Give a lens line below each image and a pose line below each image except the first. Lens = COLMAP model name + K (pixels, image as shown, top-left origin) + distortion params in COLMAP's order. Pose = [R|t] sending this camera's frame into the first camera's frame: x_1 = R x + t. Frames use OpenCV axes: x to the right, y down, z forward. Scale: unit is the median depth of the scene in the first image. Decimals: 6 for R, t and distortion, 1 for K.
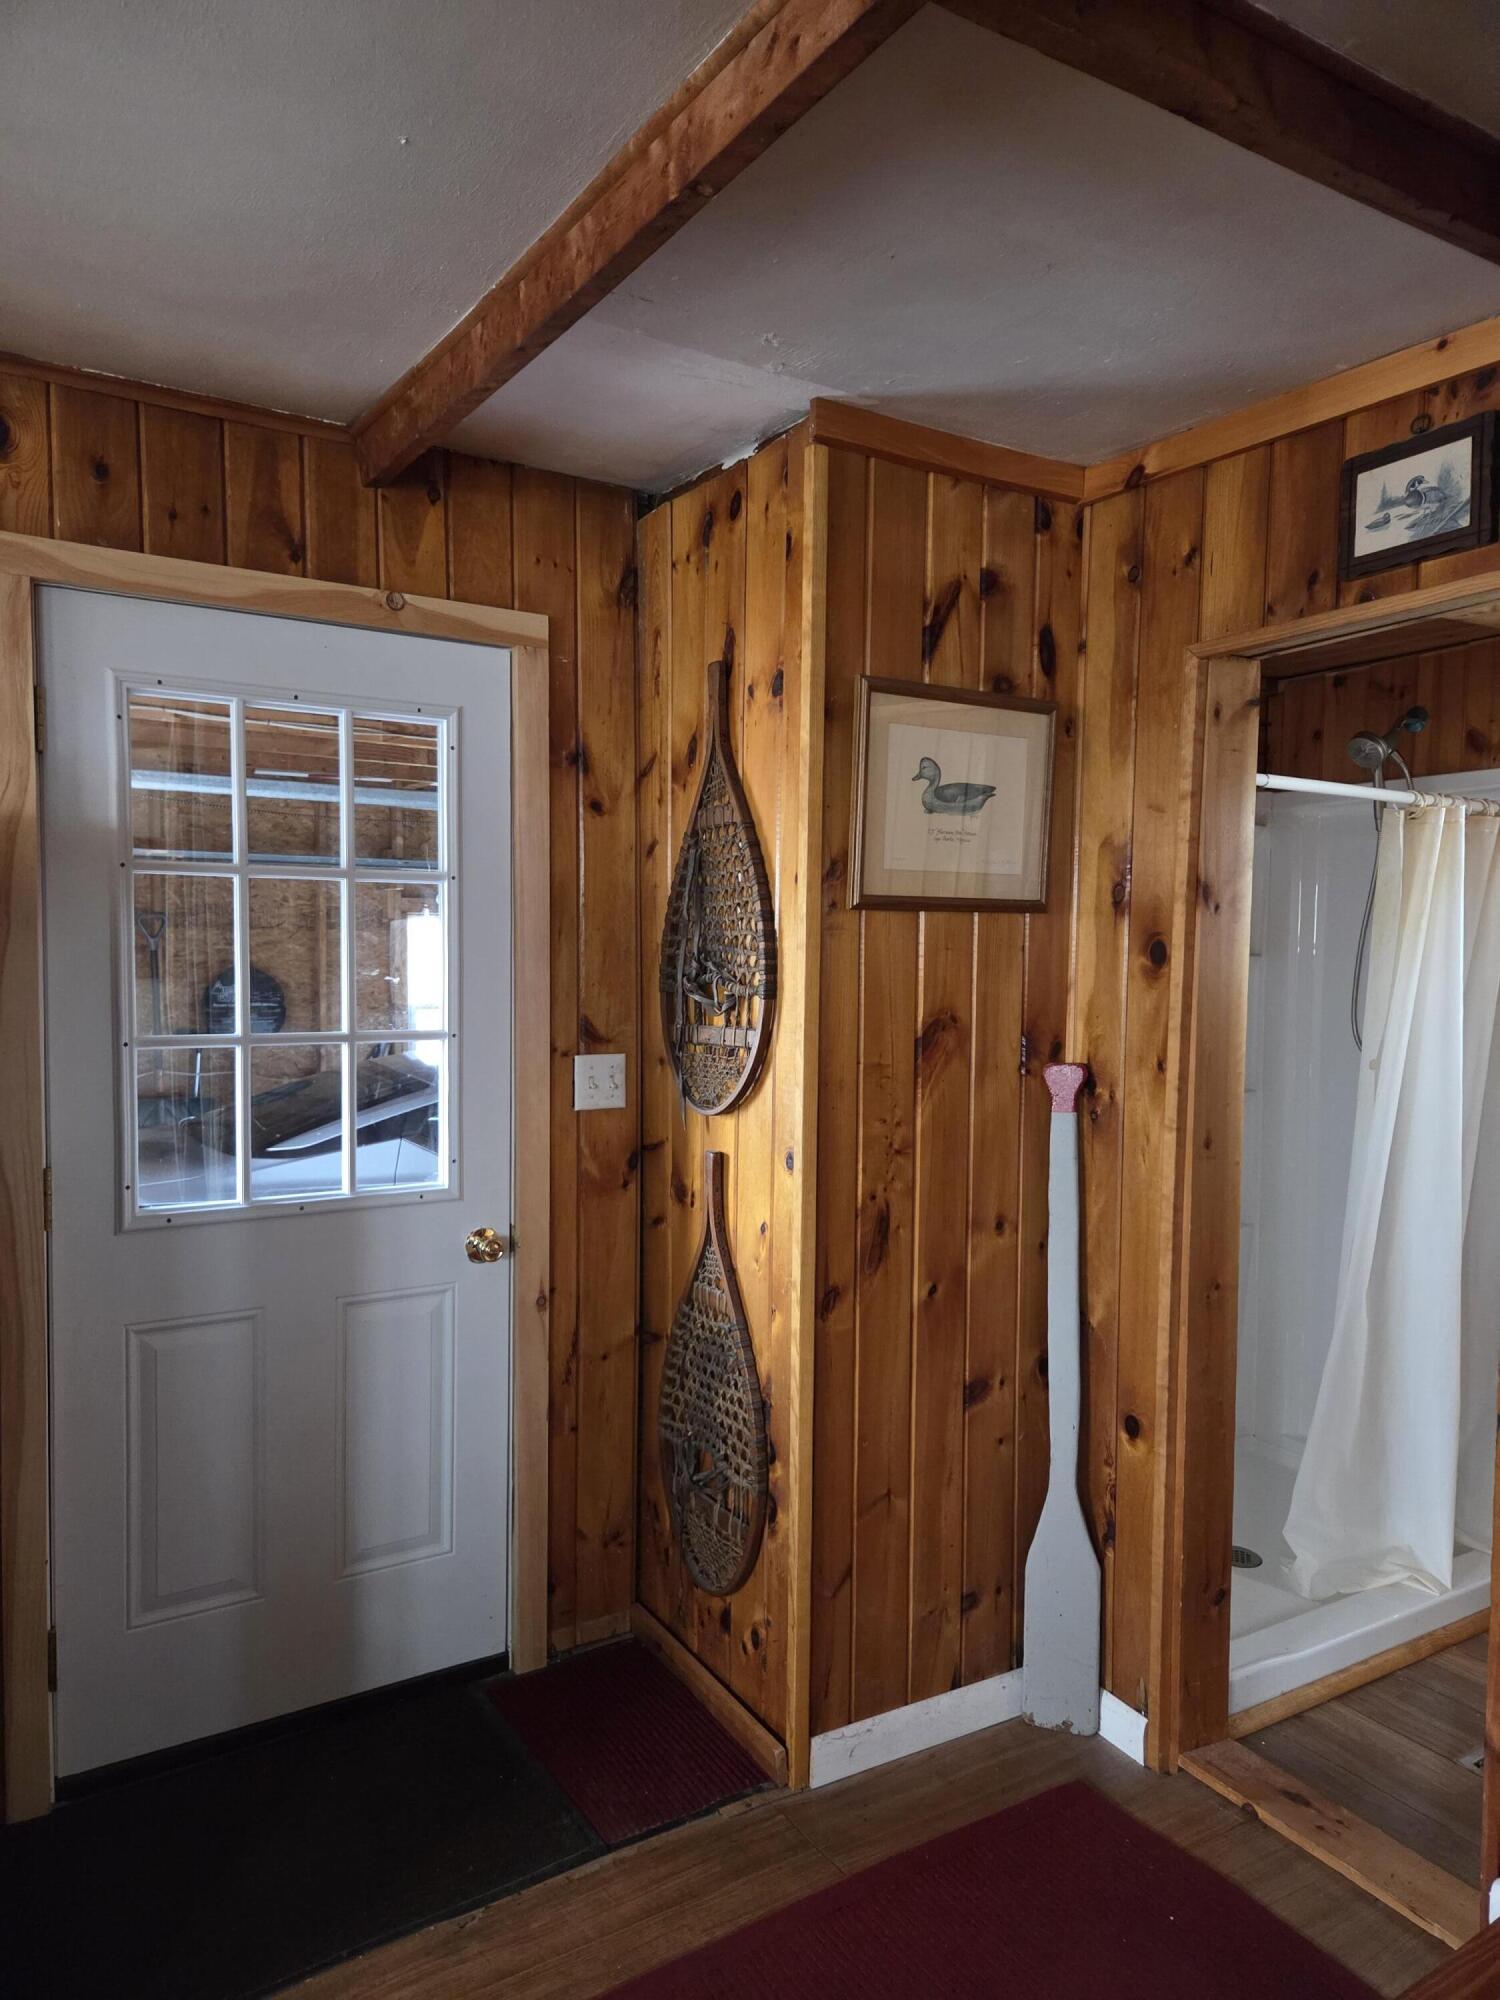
lens RADIAL K [[1331.0, 0, 755.3], [0, 1331.0, 1047.9], [0, 0, 1]] dist [0.067696, -0.048868]
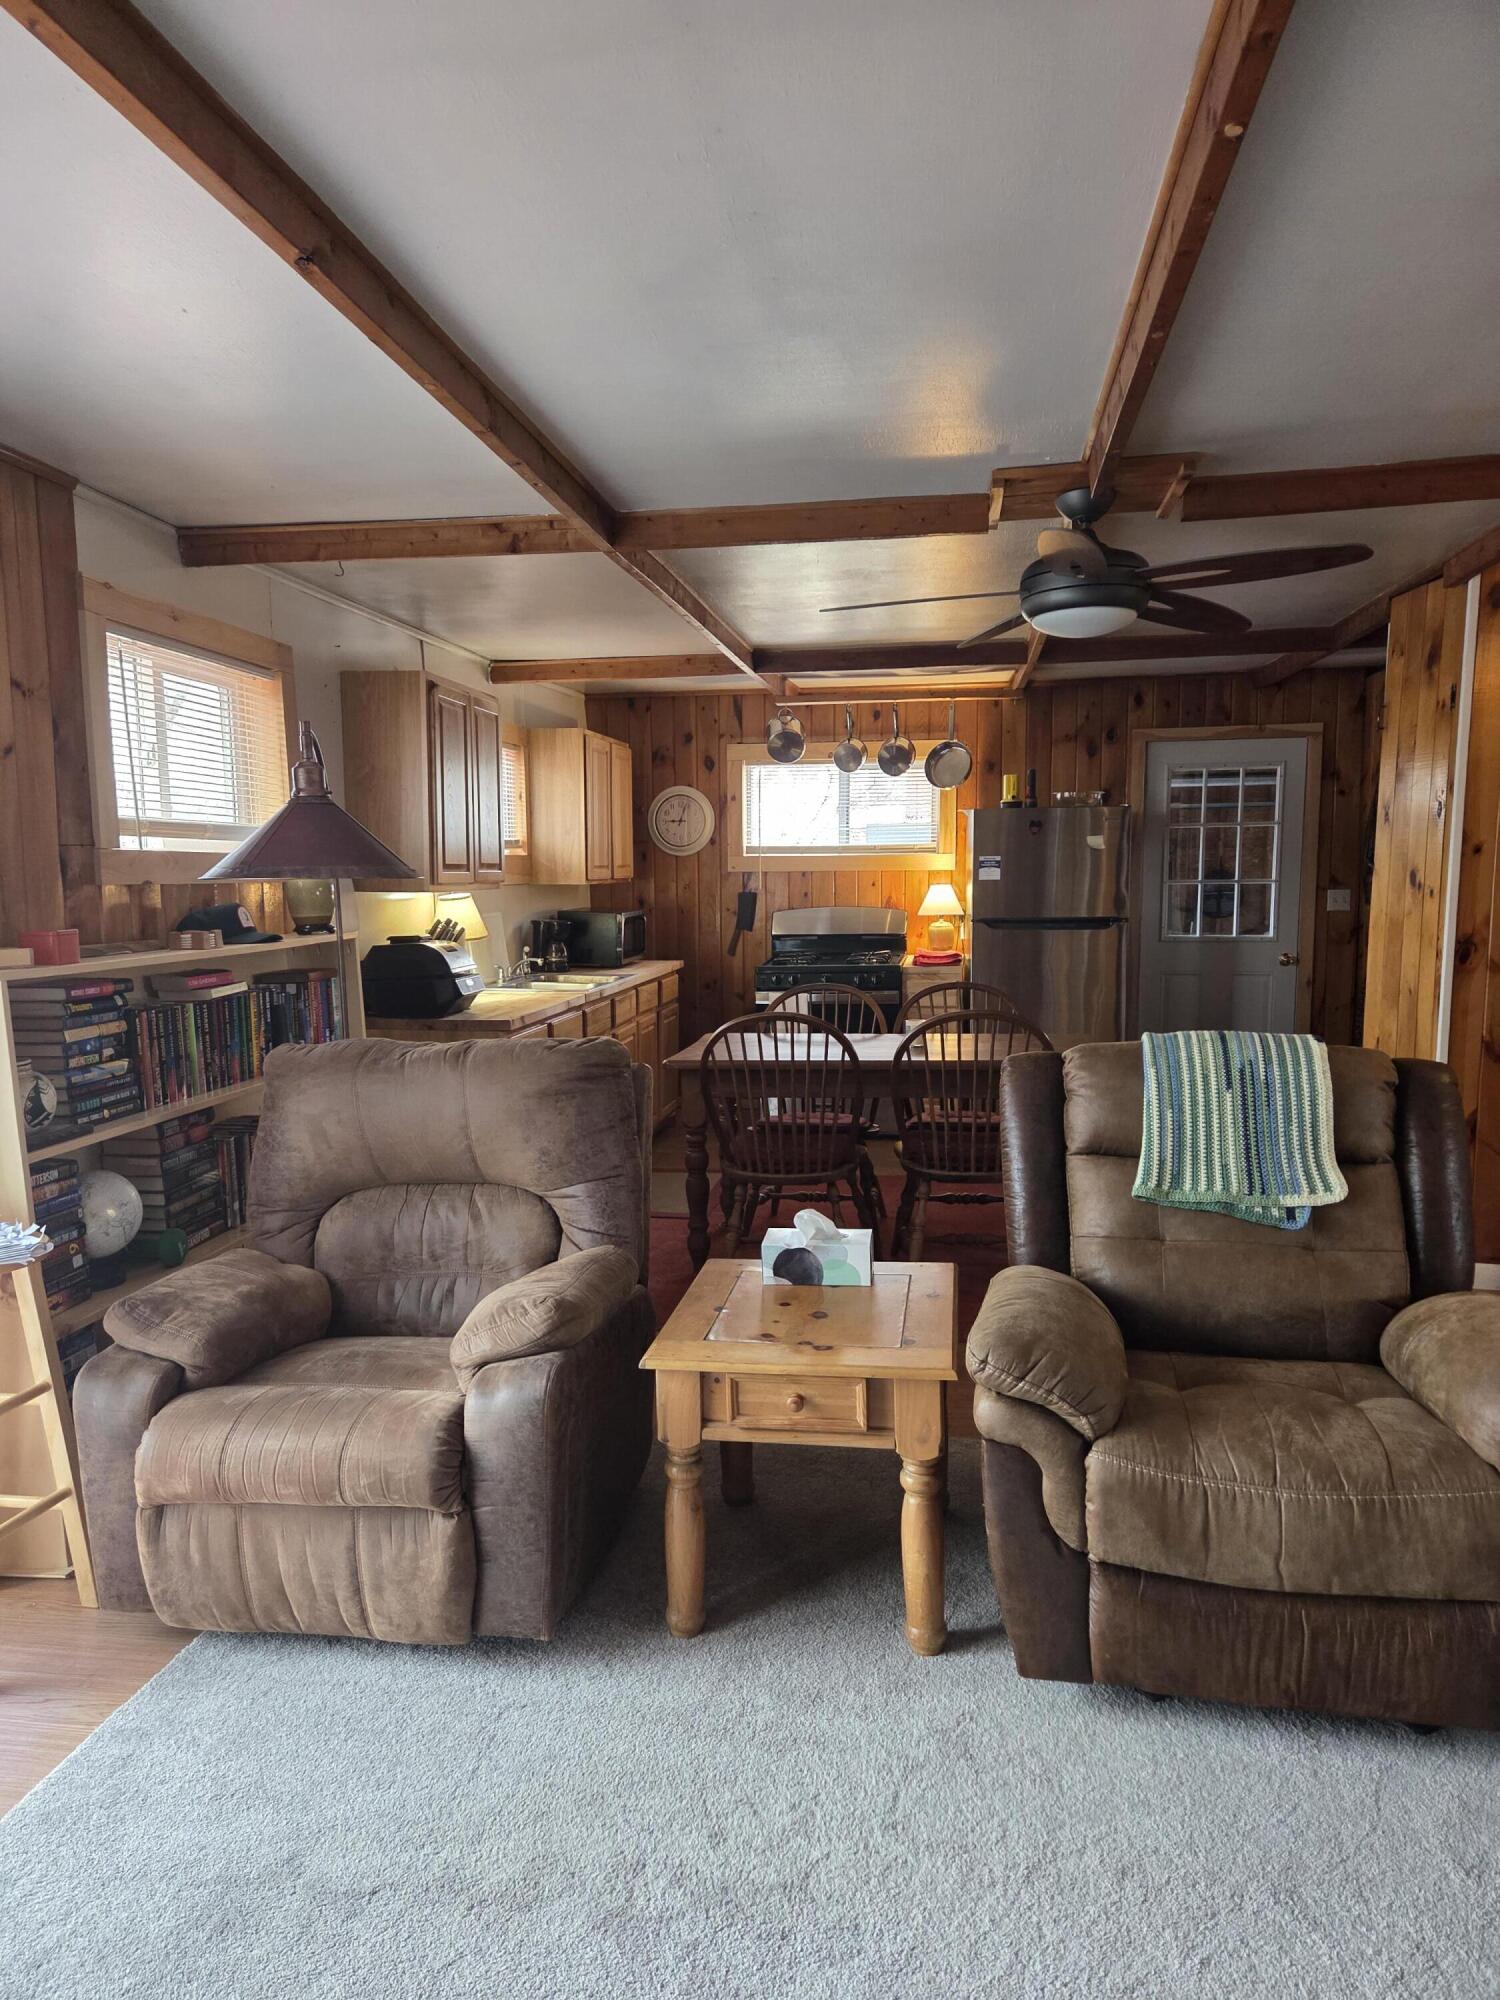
lens RADIAL K [[1331.0, 0, 749.5], [0, 1331.0, 1017.8], [0, 0, 1]] dist [0.067696, -0.048868]
pose [[0.749651, 0.052833, -0.659721, 0.799746], [-0.033852, 0.998565, 0.041503, 0.192885], [0.660967, -0.008780, 0.750364, -1.793004]]
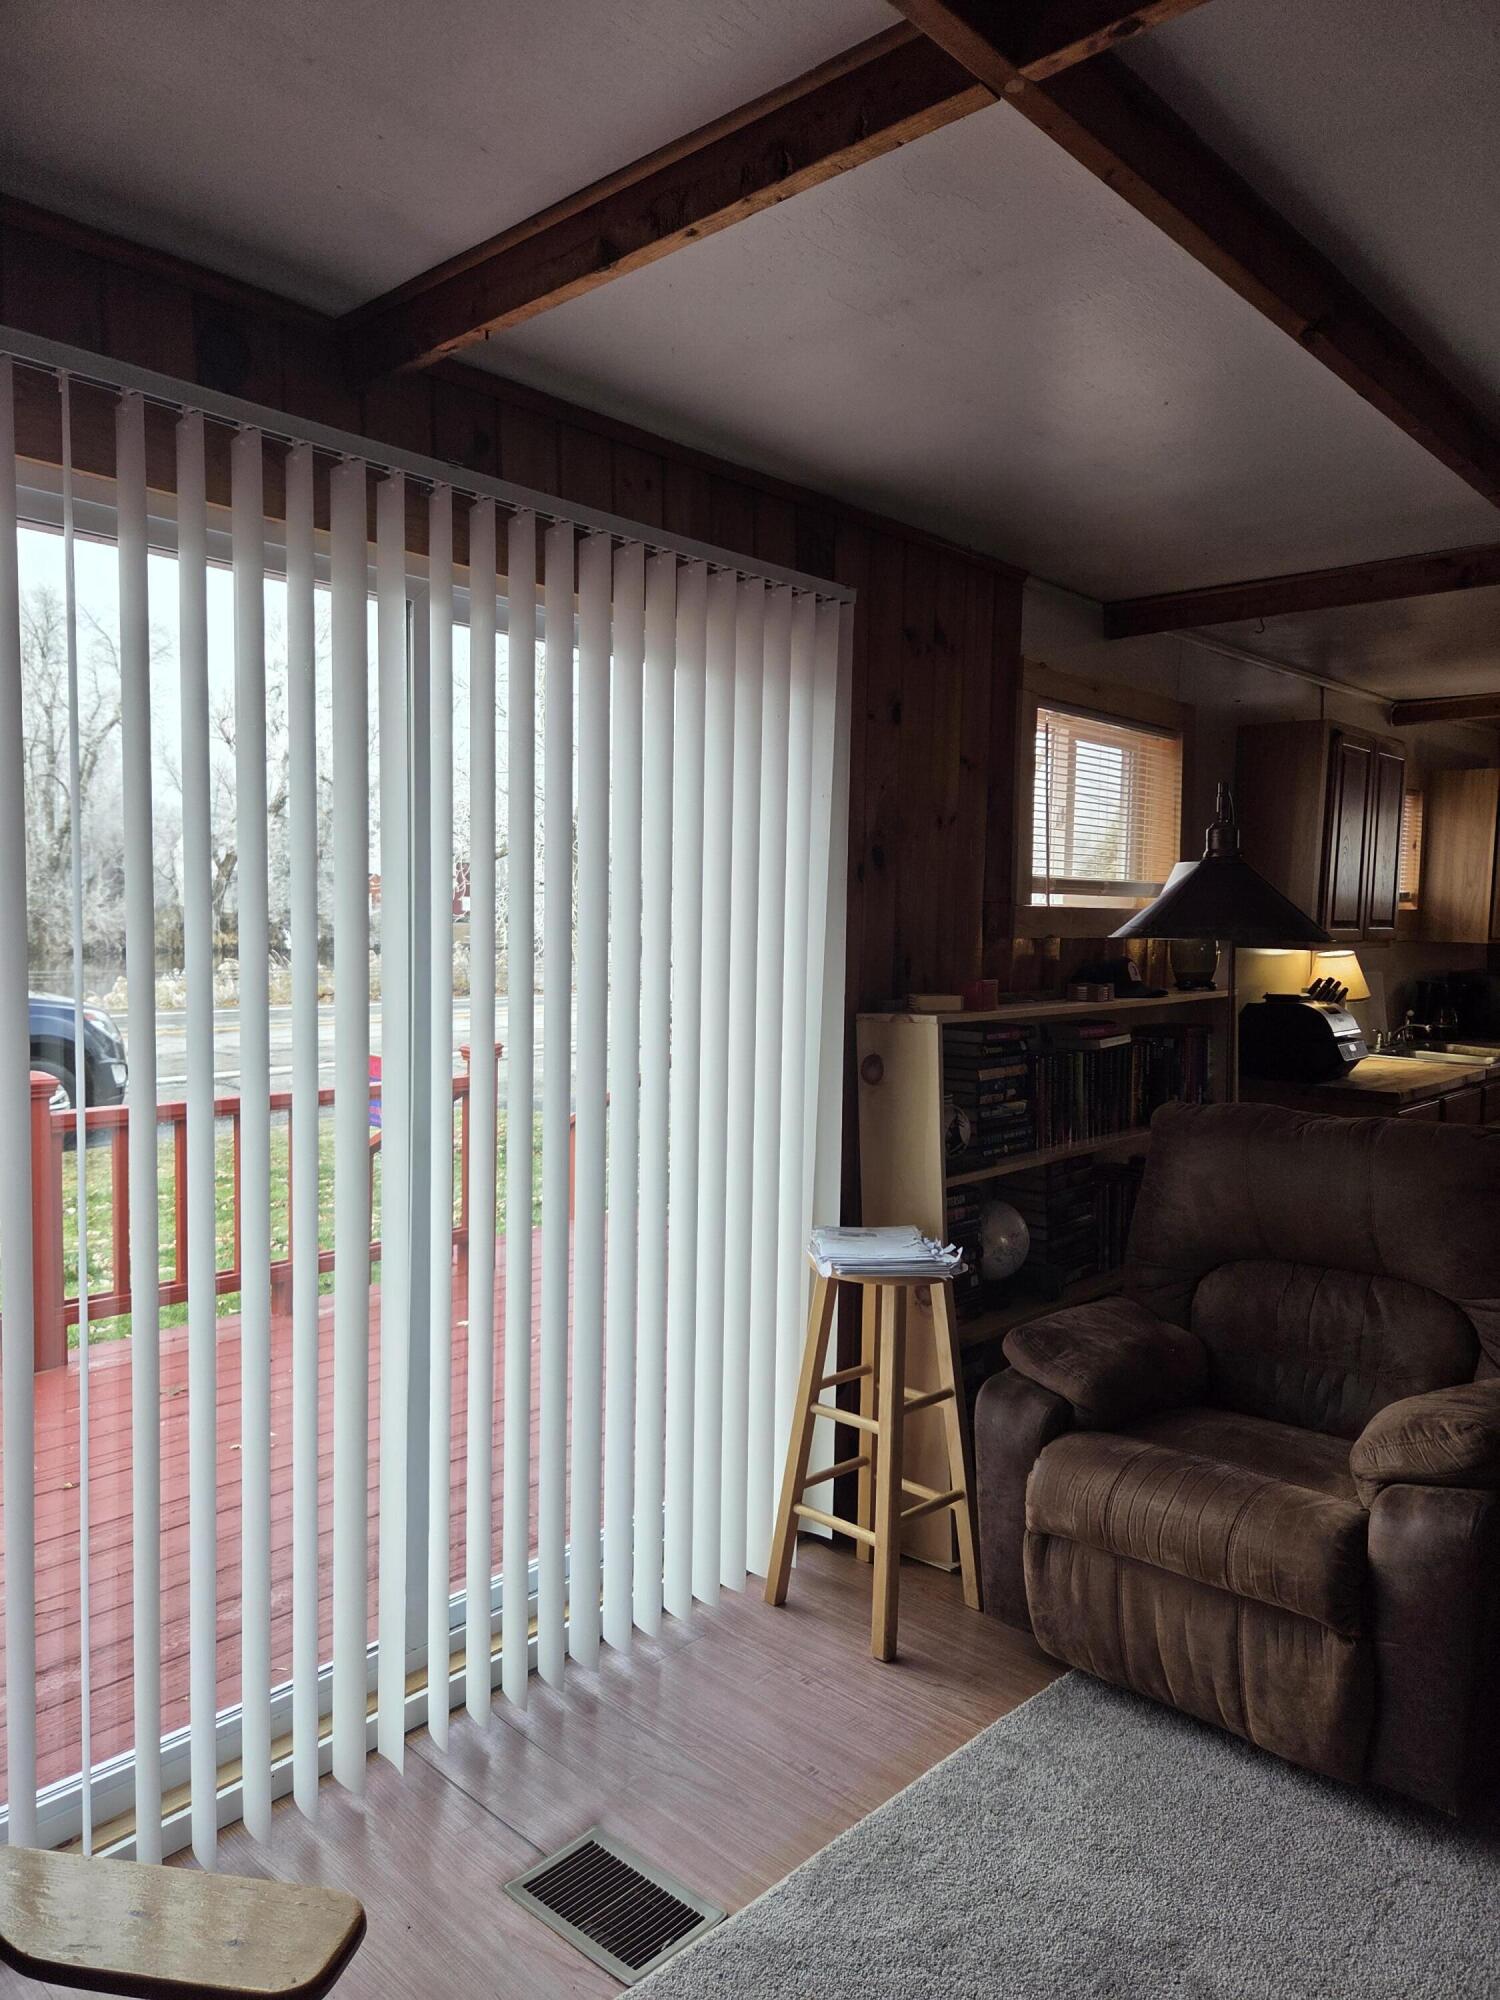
lens RADIAL K [[1331.0, 0, 762.9], [0, 1331.0, 1006.6], [0, 0, 1]] dist [0.067696, -0.048868]
pose [[0.264136, 0.060905, -0.962561, 0.747420], [-0.087126, 0.995431, 0.039077, 0.177908], [0.960542, 0.073543, 0.268235, -1.865589]]
